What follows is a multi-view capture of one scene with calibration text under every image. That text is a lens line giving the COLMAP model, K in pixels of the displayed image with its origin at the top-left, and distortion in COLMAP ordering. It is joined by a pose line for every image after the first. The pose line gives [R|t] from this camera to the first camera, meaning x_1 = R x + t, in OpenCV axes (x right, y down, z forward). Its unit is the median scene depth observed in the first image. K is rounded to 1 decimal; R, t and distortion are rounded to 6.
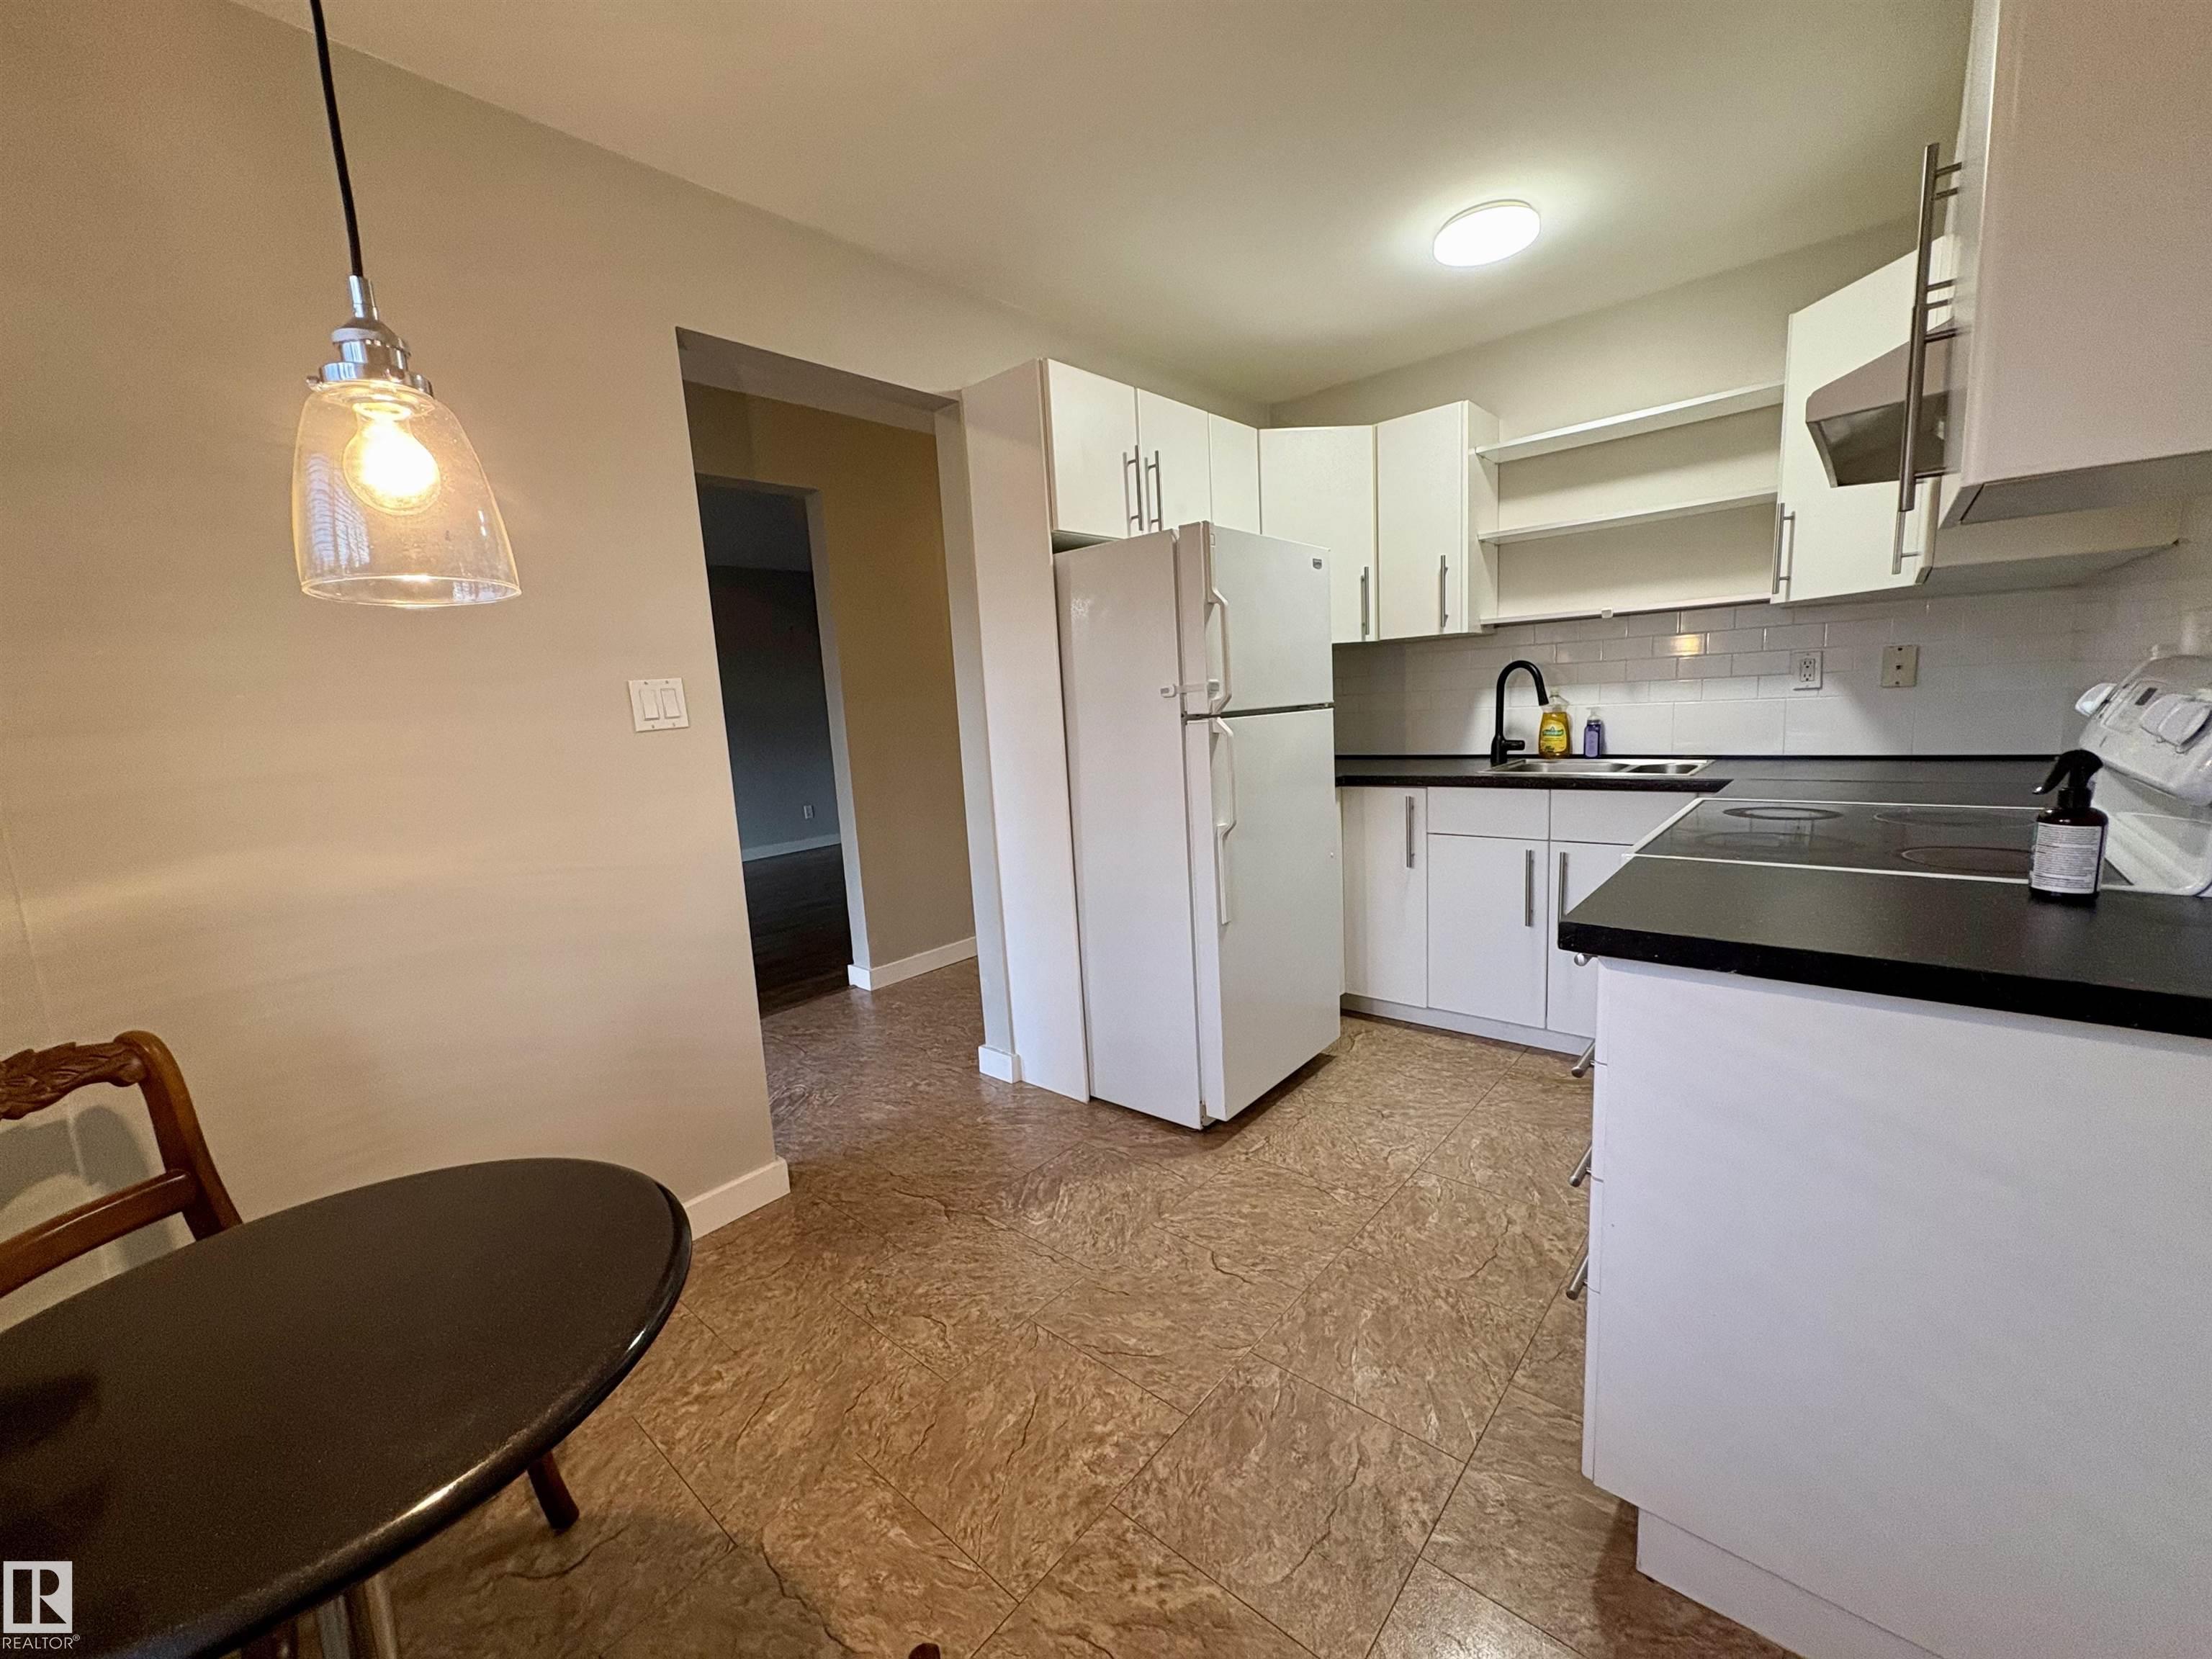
lens RADIAL K [[881.2, 0, 1105.0], [0, 881.2, 828.4], [0, 0, 1]] dist [0.000100, 0.000119]
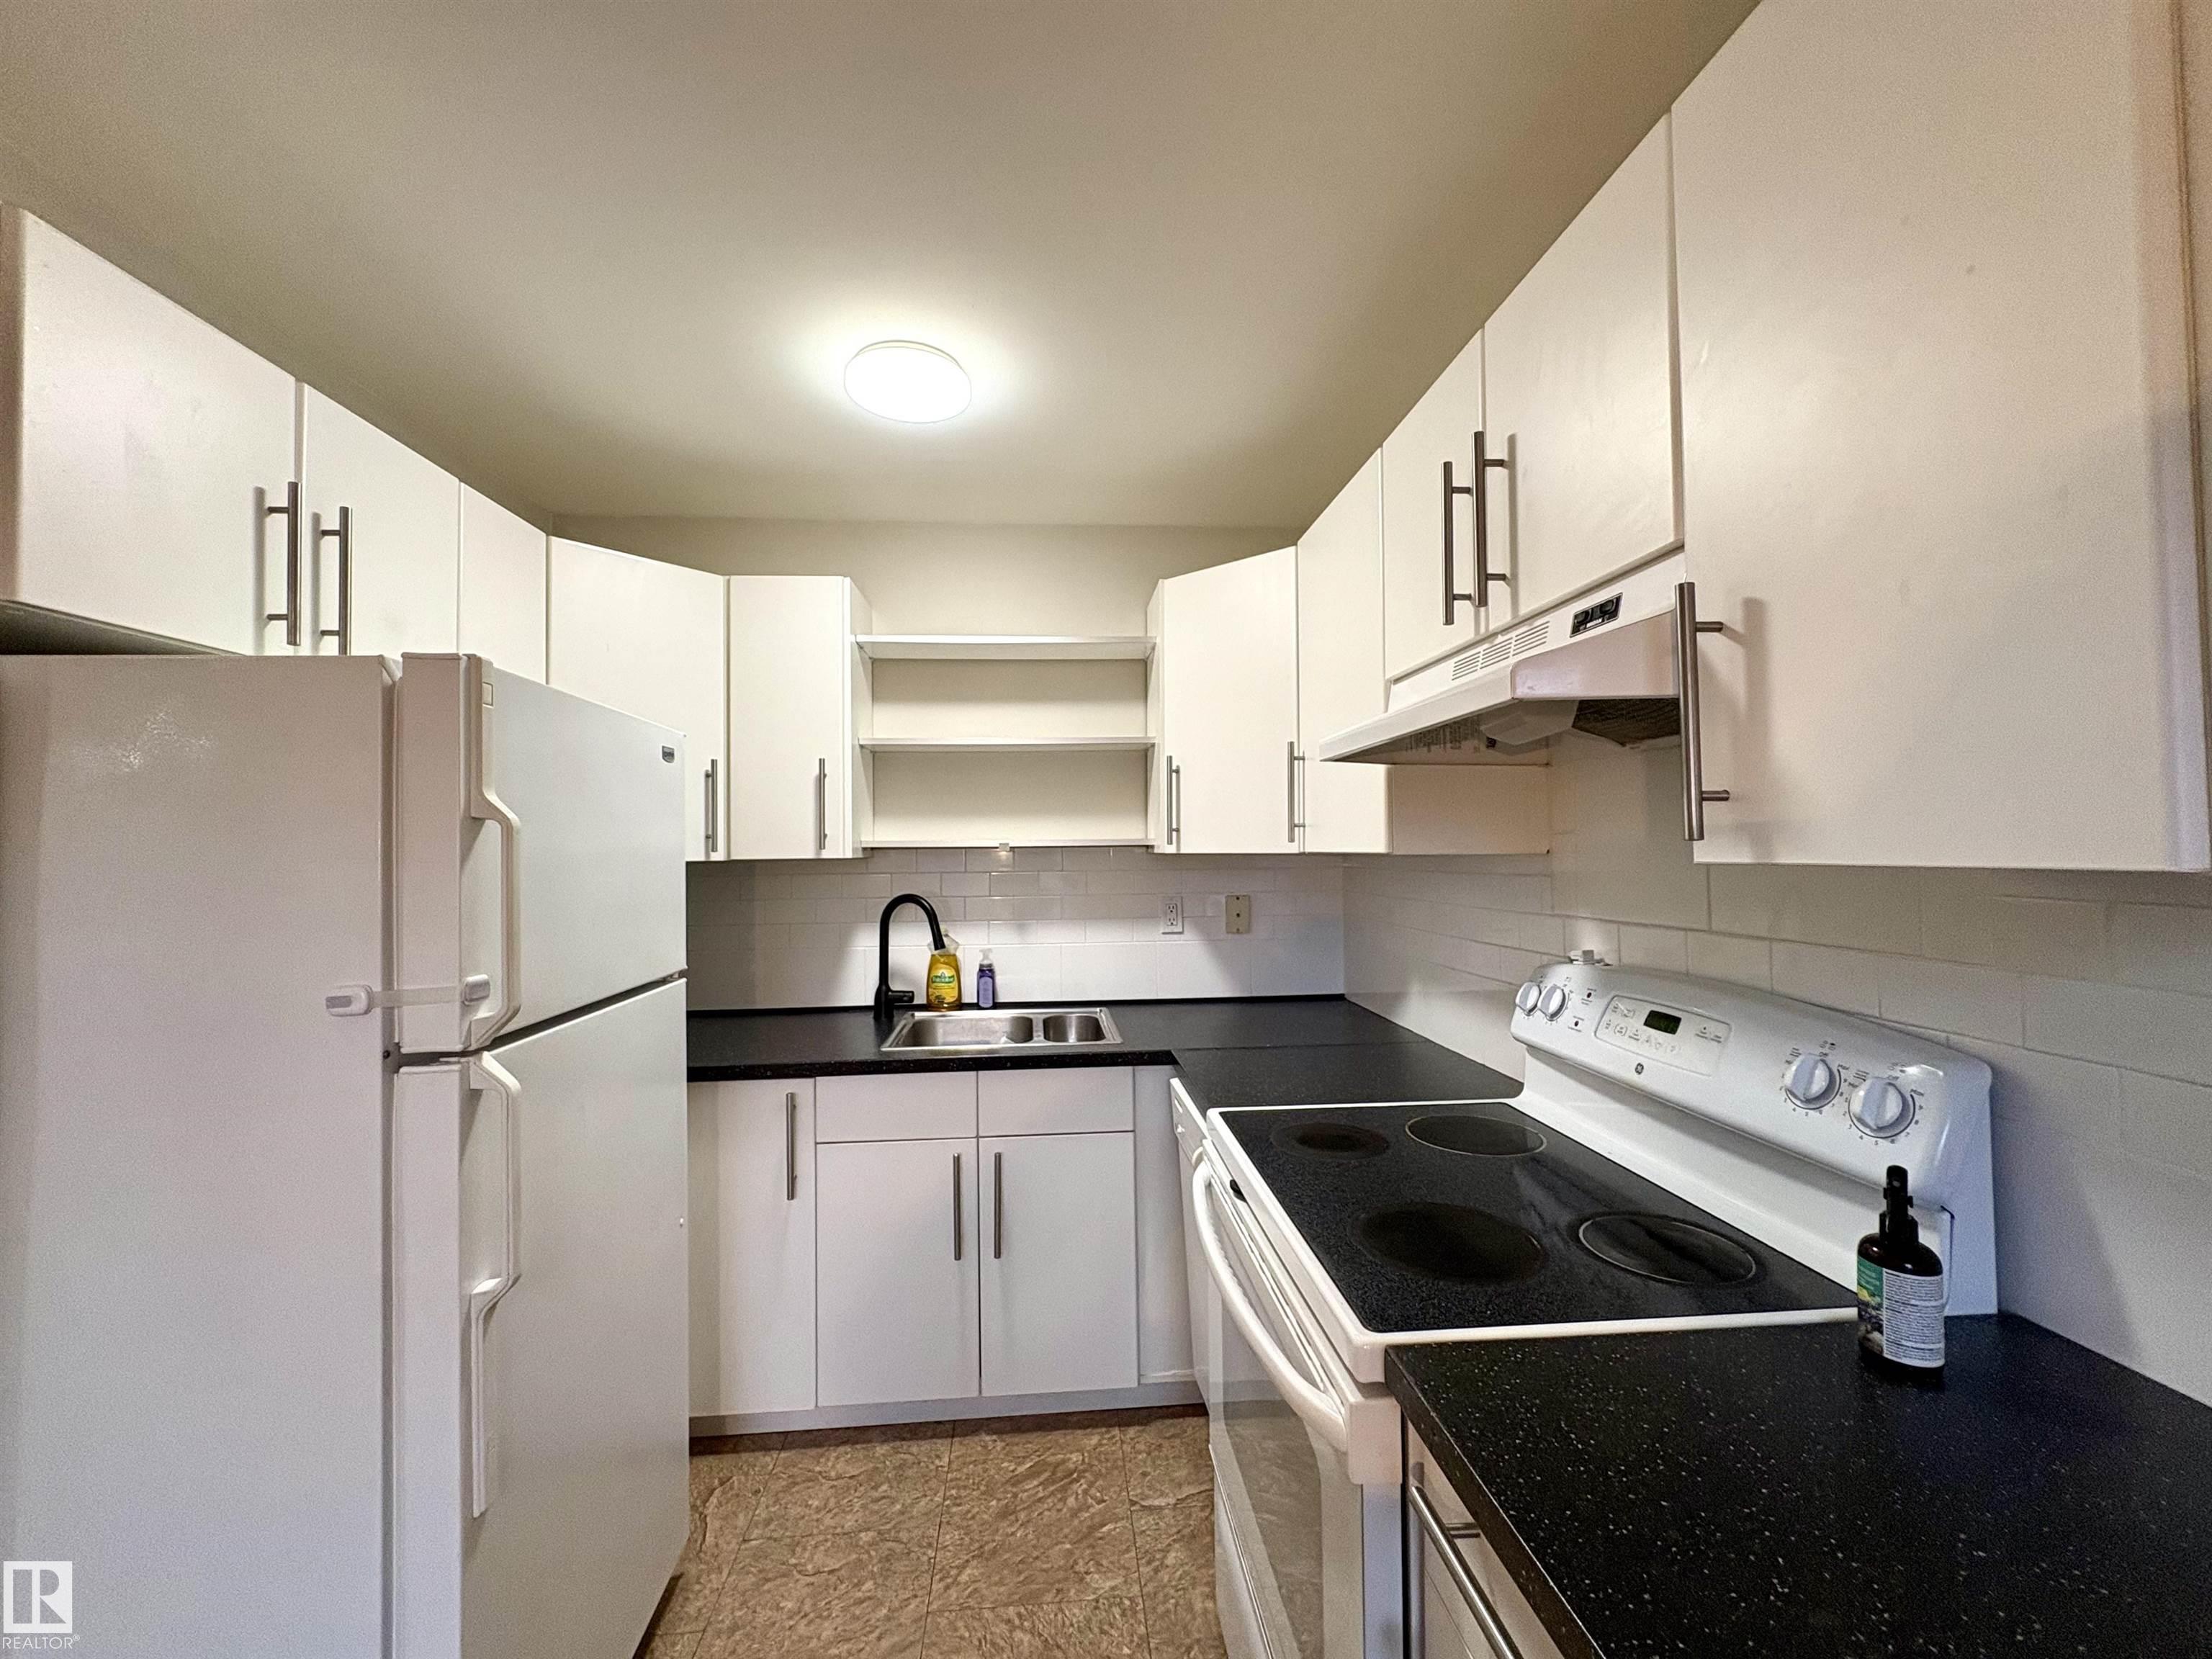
lens RADIAL K [[881.2, 0, 1105.7], [0, 881.2, 827.0], [0, 0, 1]] dist [0.000100, 0.000119]
pose [[0.699035, 0.064790, 0.712146, 0.014045], [0.076864, 0.983309, -0.164909, -0.119426], [-0.710945, 0.170016, 0.682387, 0.350582]]
